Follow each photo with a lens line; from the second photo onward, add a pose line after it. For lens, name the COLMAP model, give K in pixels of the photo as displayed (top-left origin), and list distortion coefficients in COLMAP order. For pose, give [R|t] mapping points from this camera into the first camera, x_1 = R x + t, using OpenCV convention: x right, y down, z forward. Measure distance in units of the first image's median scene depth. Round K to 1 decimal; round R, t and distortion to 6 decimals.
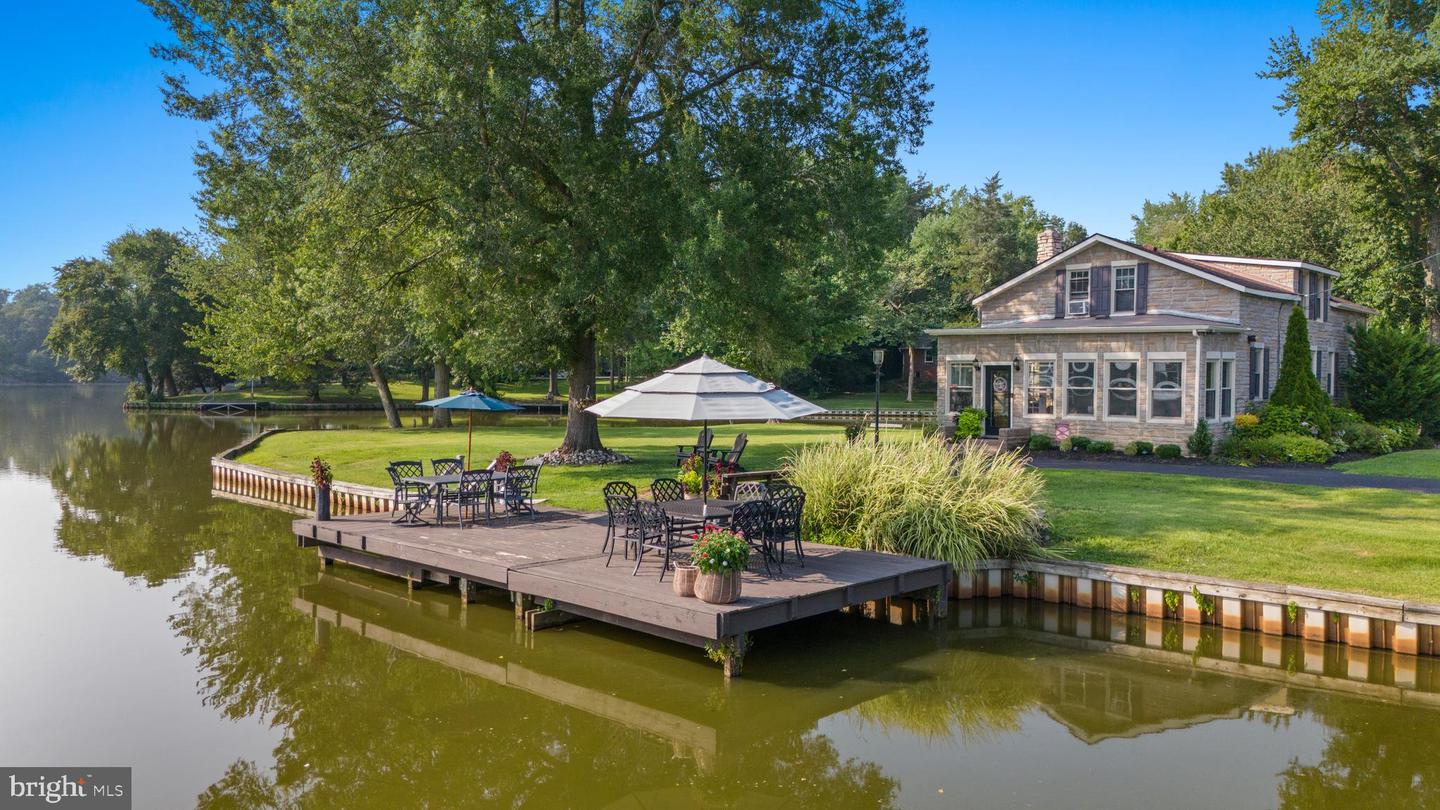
lens RADIAL K [[1047.9, 0, 720.0], [0, 1047.9, 405.0], [0, 0, 1]] dist [0.034353, -0.001727]
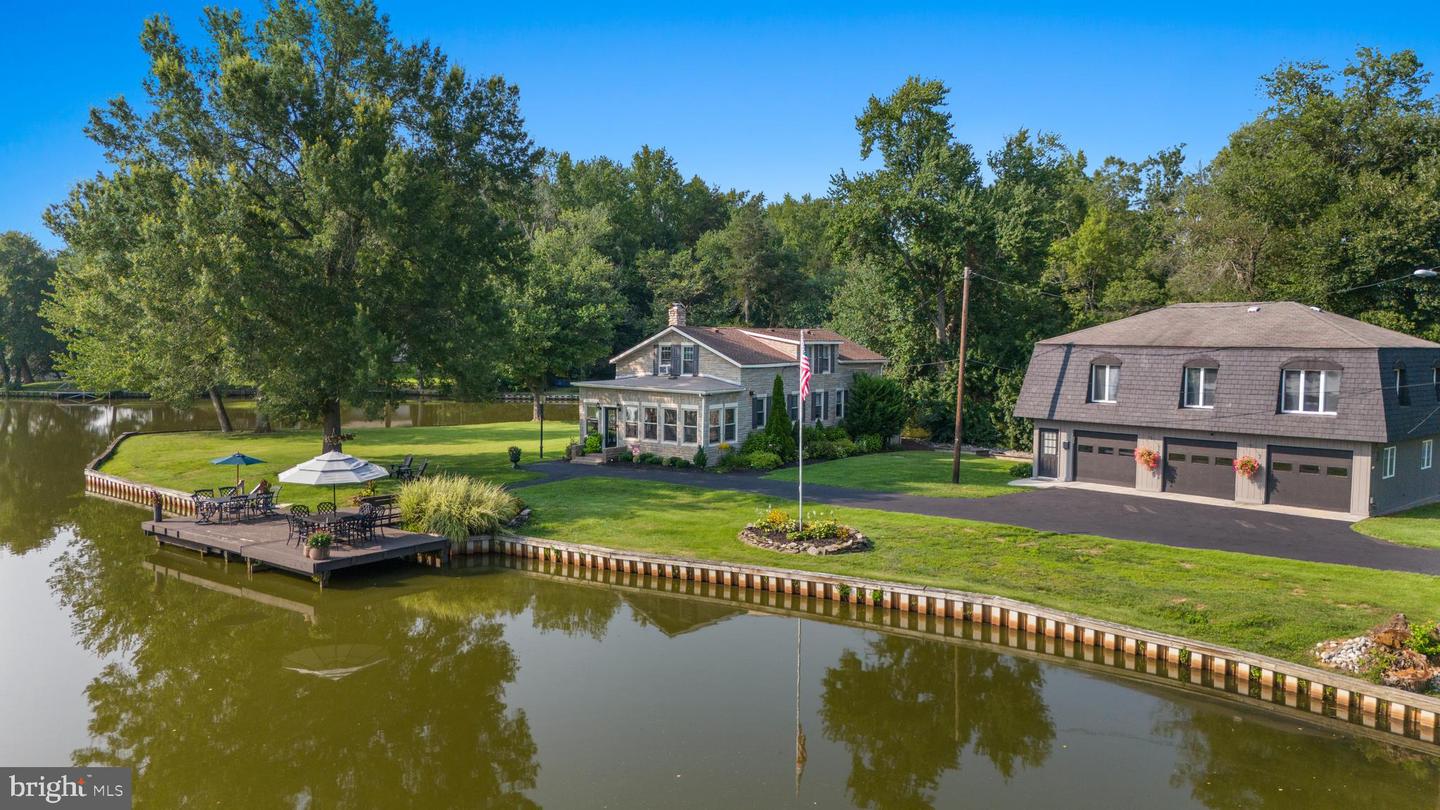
lens RADIAL K [[1051.8, 0, 745.3], [0, 1051.8, 398.7], [0, 0, 1]] dist [0.035697, -0.042778]
pose [[0.991612, -0.005932, 0.129116, 0.285130], [0.000965, 0.999258, 0.038492, -0.122504], [-0.129249, -0.038045, 0.990882, -0.681775]]
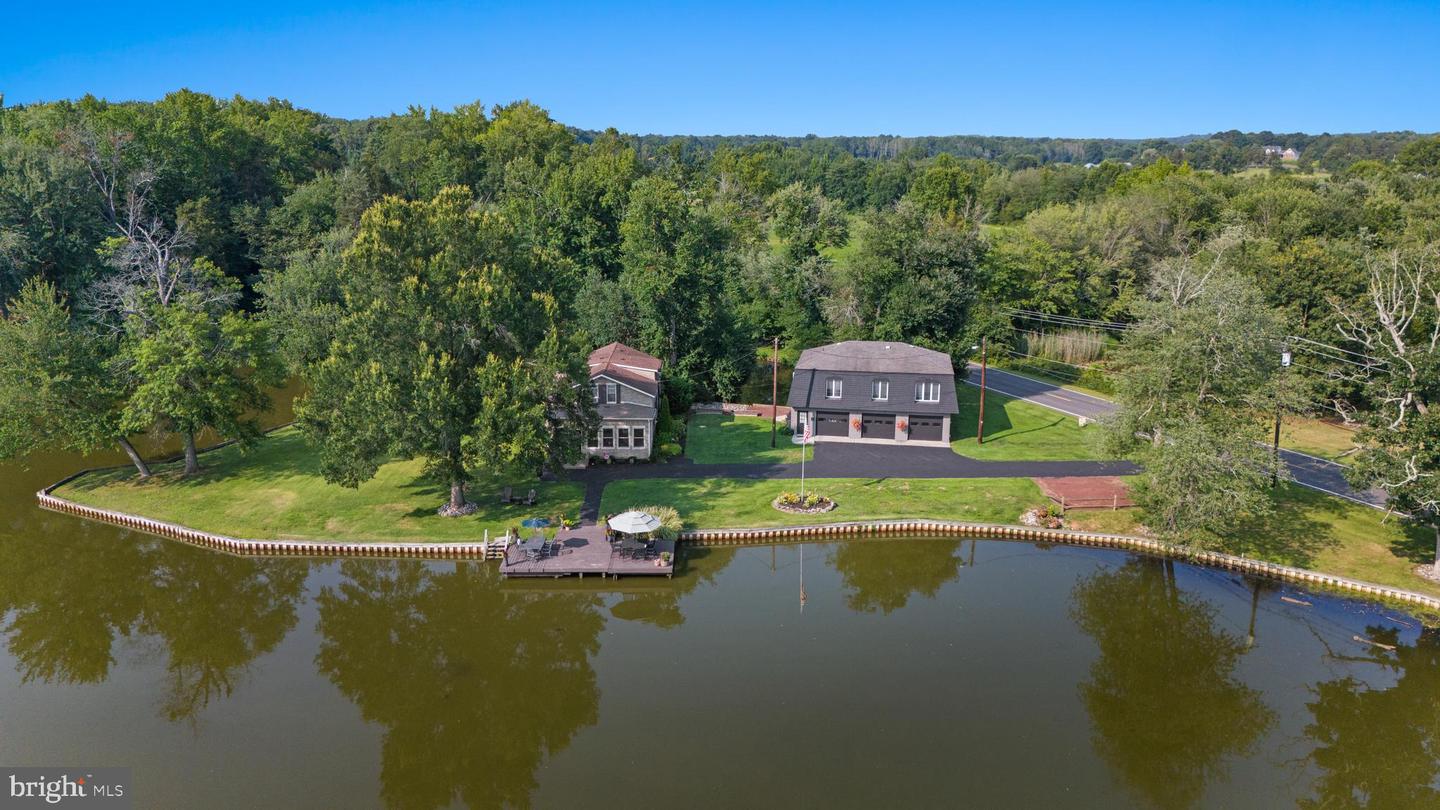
lens RADIAL K [[1047.9, 0, 720.0], [0, 1047.9, 405.0], [0, 0, 1]] dist [0.034353, -0.001727]
pose [[0.704239, -0.170494, 0.689188, -1.375663], [0.010490, 0.973130, 0.230017, -0.753223], [-0.709886, -0.154757, 0.687104, -1.121791]]
